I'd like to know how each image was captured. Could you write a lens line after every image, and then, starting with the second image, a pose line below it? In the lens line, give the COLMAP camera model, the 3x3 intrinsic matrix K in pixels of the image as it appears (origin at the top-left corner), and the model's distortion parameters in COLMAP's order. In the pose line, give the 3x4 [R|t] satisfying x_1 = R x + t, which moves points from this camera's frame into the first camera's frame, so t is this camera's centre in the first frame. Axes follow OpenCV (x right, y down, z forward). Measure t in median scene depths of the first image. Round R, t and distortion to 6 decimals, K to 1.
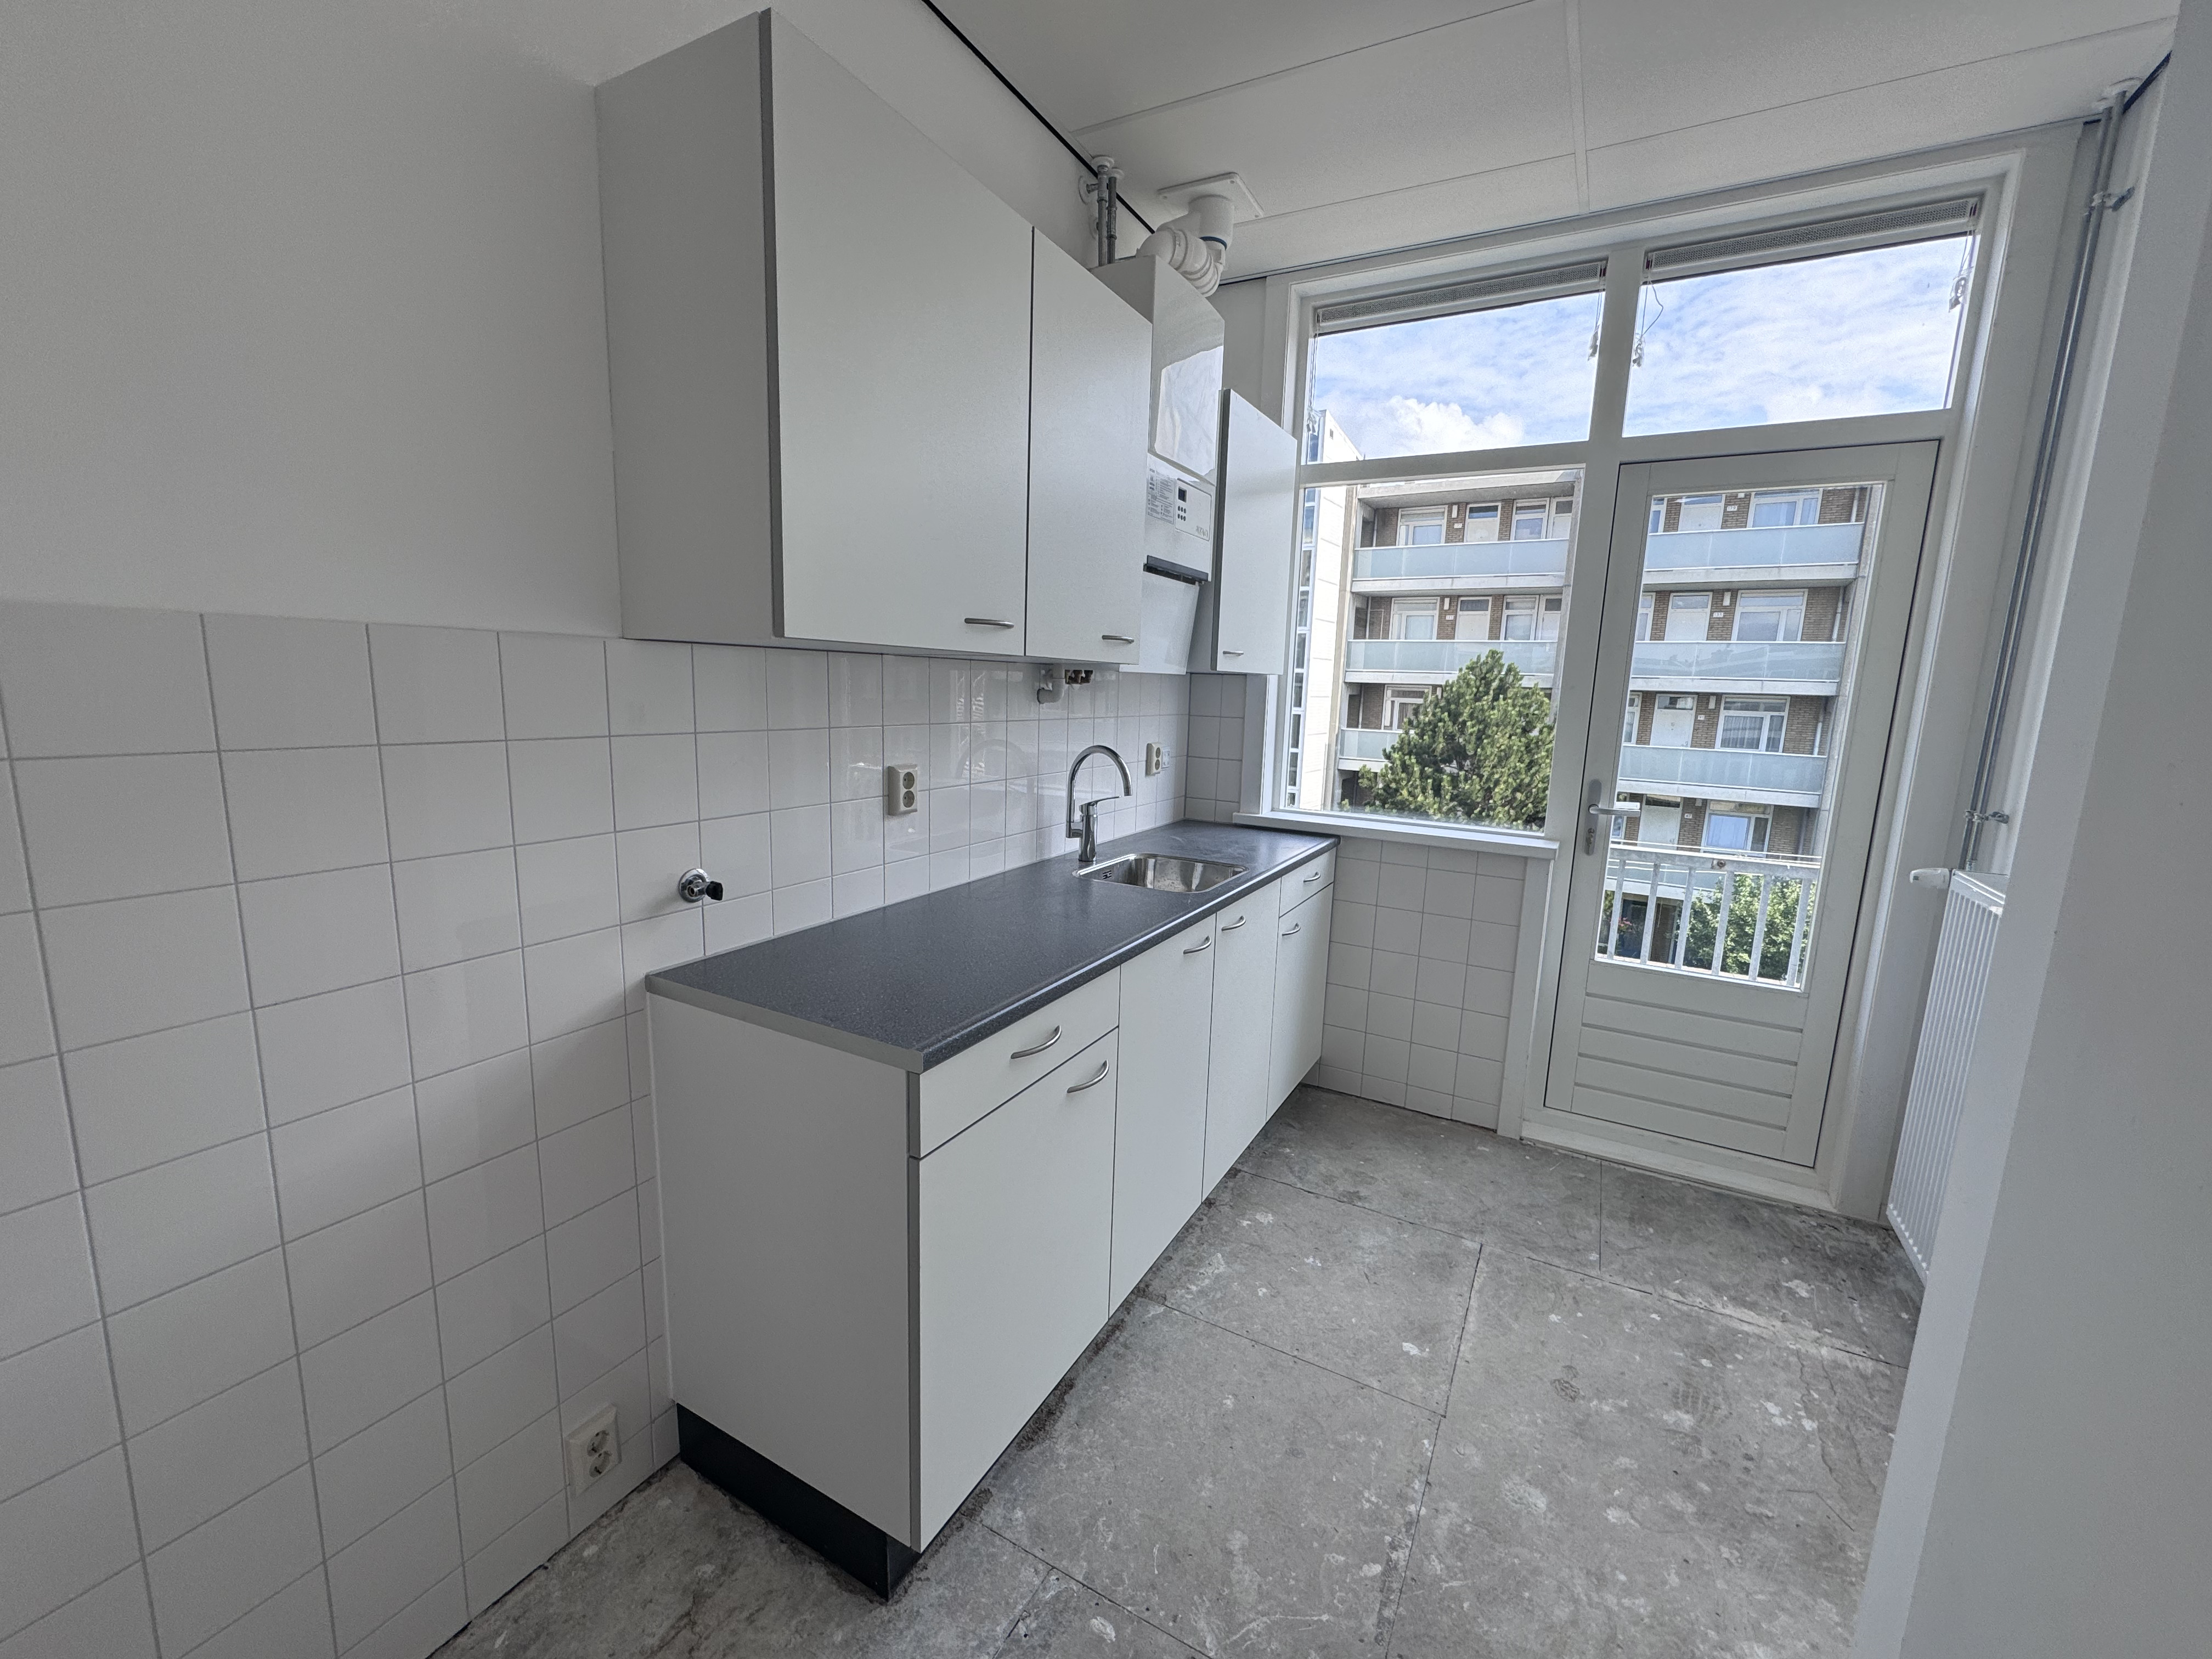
lens RADIAL K [[898.0, 0, 1103.0], [0, 898.0, 834.3], [0, 0, 1]] dist [-0.001901, -0.000181]
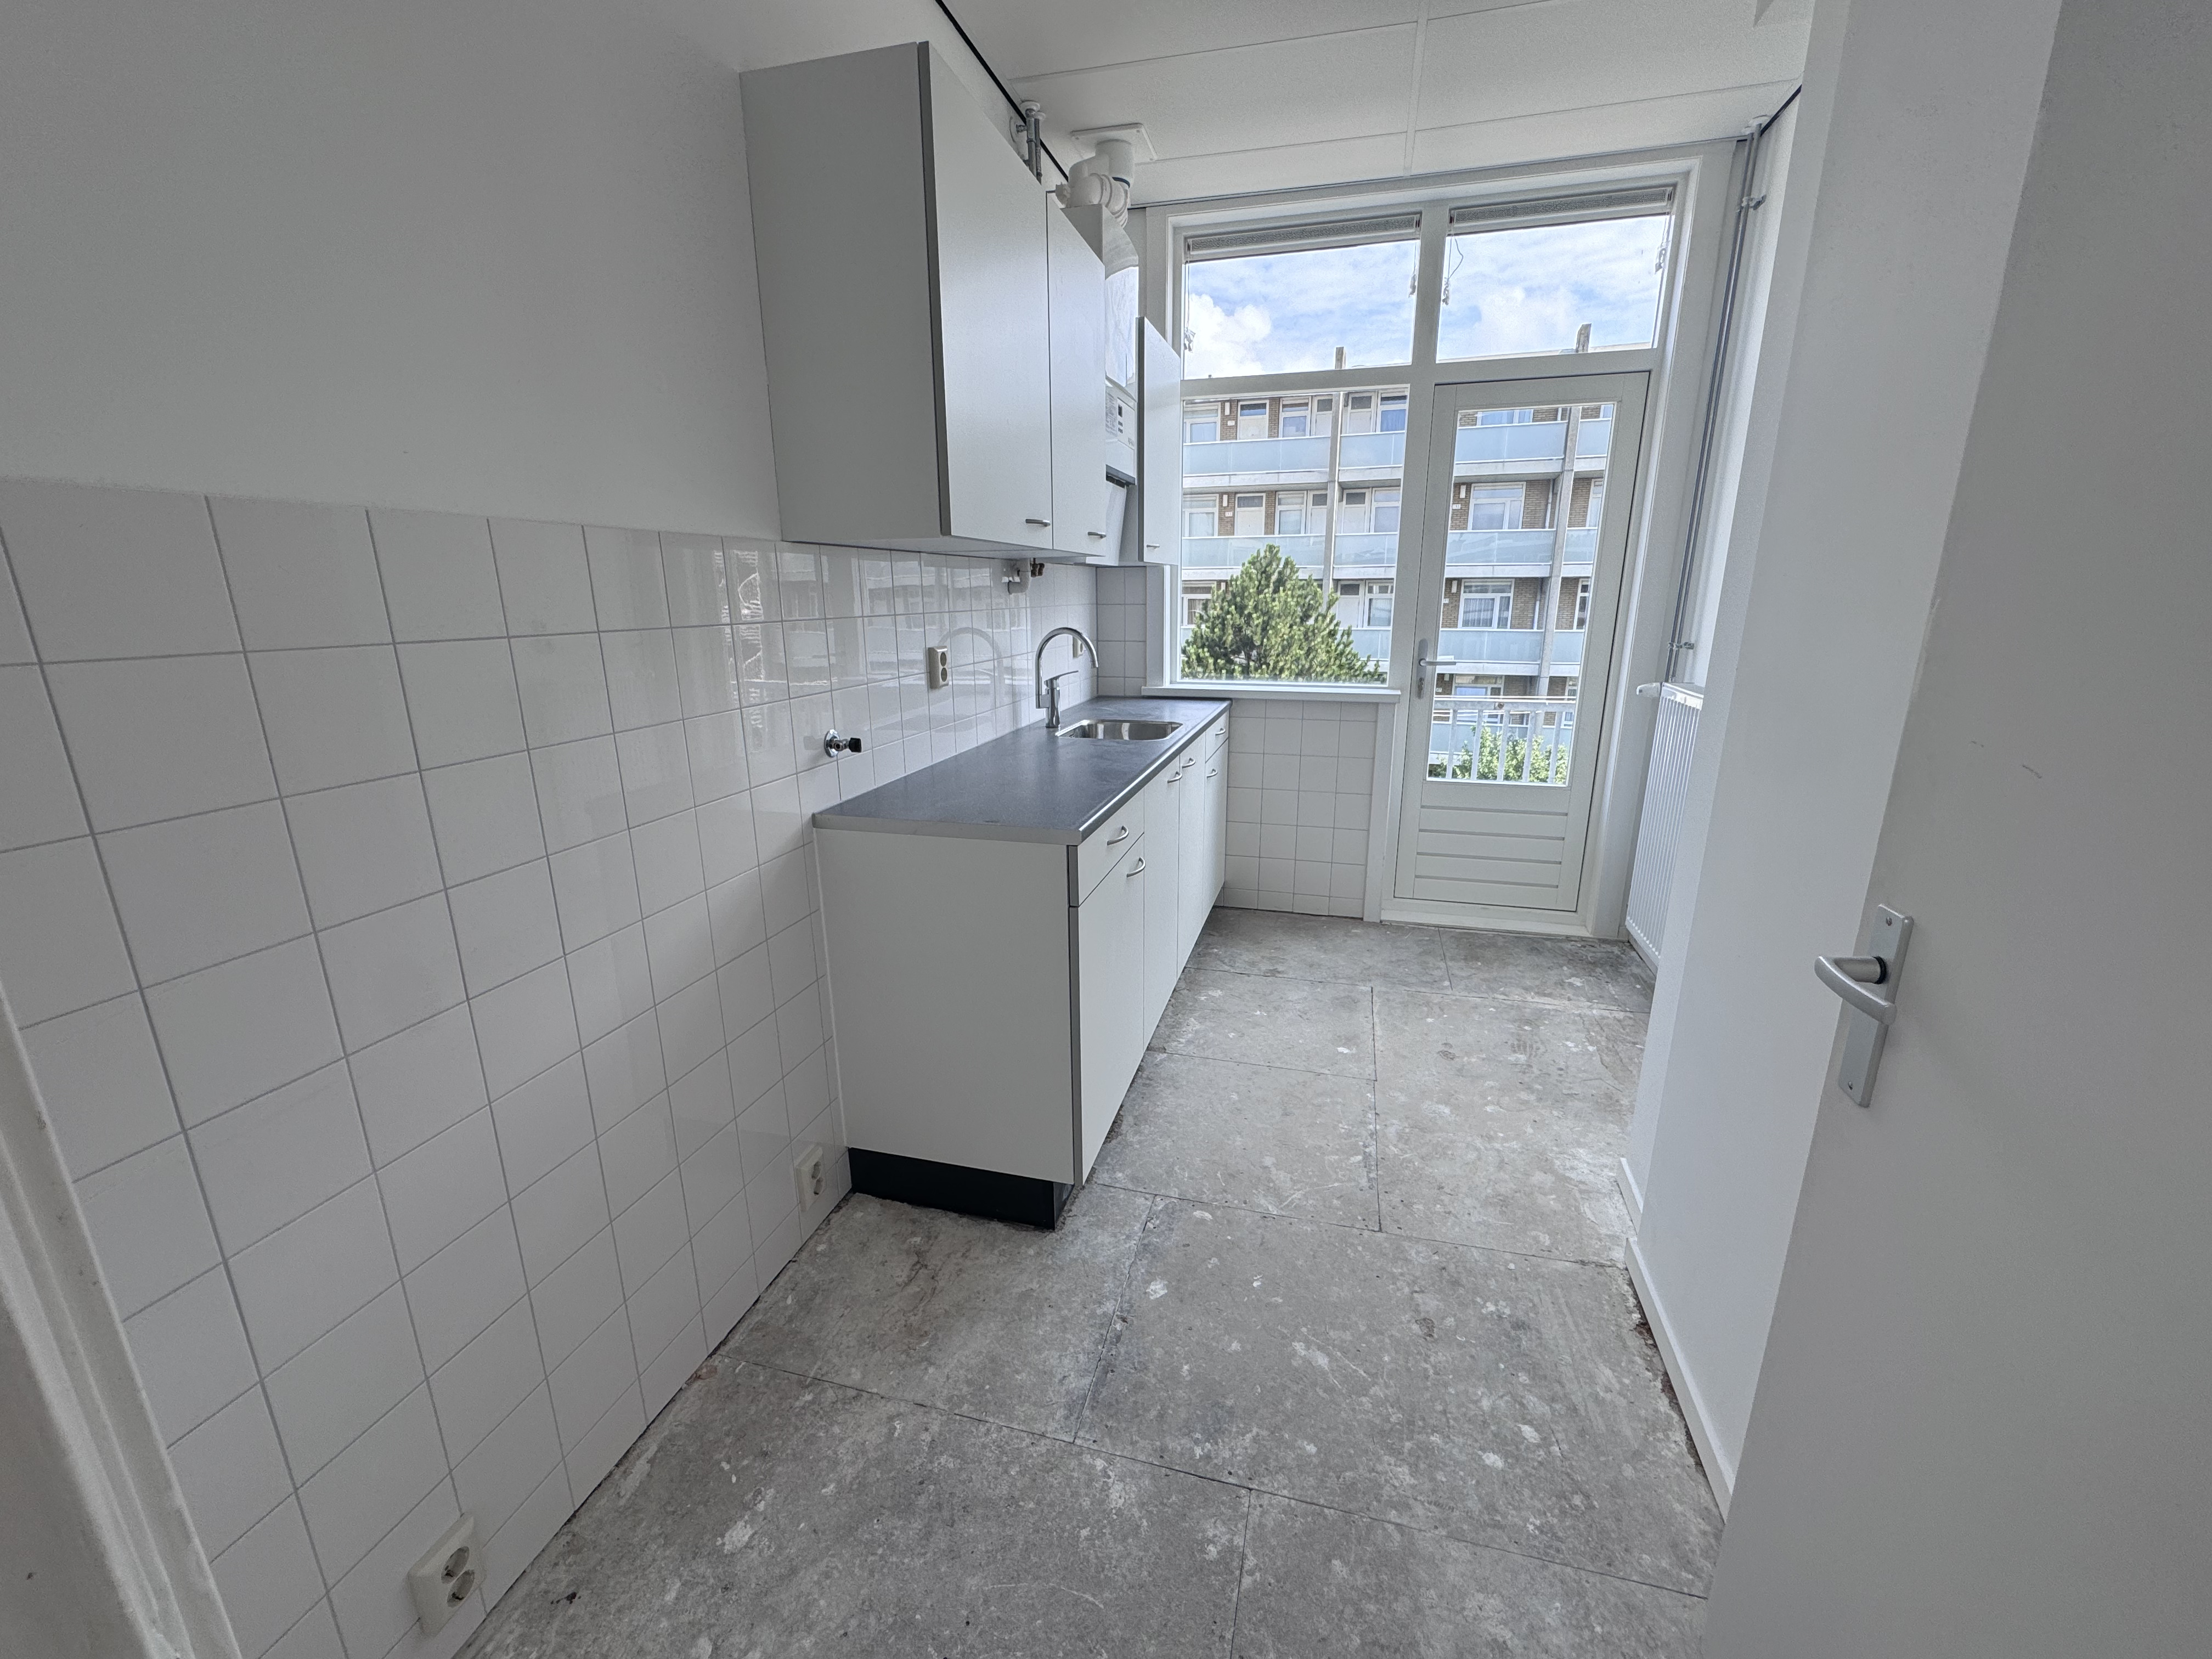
lens RADIAL K [[898.0, 0, 1103.0], [0, 898.0, 834.3], [0, 0, 1]] dist [-0.001901, -0.000181]
pose [[0.971036, -0.098708, 0.217593, -0.233754], [0.076414, 0.991143, 0.108609, 0.047405], [-0.226386, -0.088836, 0.969978, -0.194555]]
